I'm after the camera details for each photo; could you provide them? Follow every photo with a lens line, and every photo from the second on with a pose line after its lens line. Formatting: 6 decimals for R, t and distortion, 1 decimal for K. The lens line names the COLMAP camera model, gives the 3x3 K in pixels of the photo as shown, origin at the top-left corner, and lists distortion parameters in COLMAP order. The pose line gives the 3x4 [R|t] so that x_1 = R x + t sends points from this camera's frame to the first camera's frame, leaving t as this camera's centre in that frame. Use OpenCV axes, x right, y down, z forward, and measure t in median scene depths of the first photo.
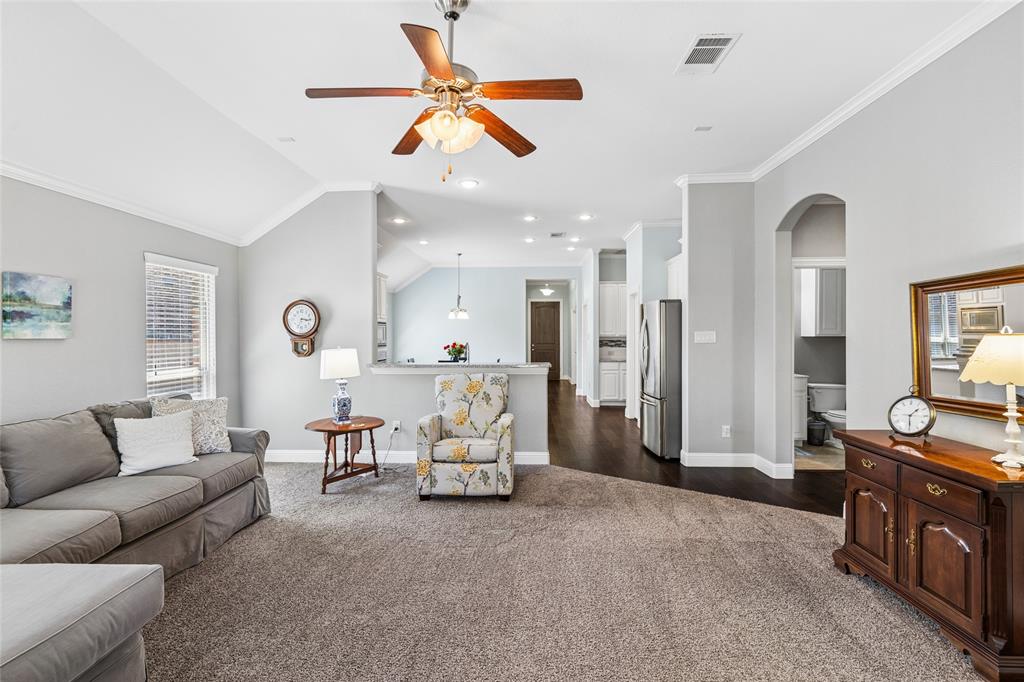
lens RADIAL K [[485.0, 0, 505.3], [0, 485.0, 341.0], [0, 0, 1]] dist [0.000577, 0.000237]
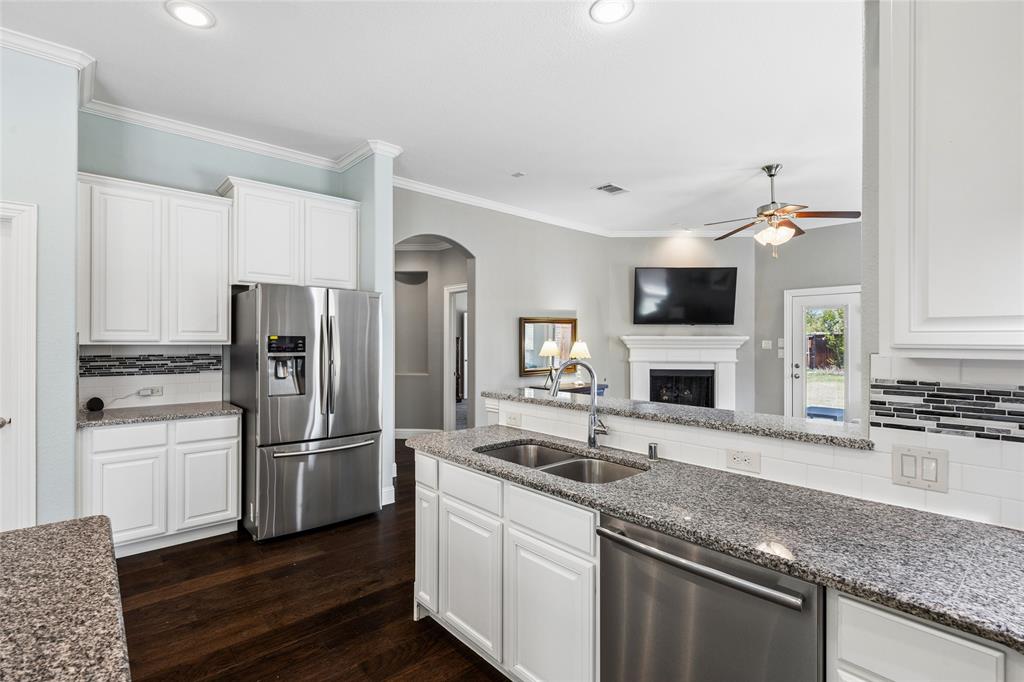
lens RADIAL K [[485.0, 0, 505.3], [0, 485.0, 341.0], [0, 0, 1]] dist [0.000577, 0.000237]
pose [[-0.706332, 0.001444, 0.707879, -0.546816], [0.003192, 0.999994, 0.001146, -0.018490], [-0.707873, 0.003069, -0.706333, 2.334171]]
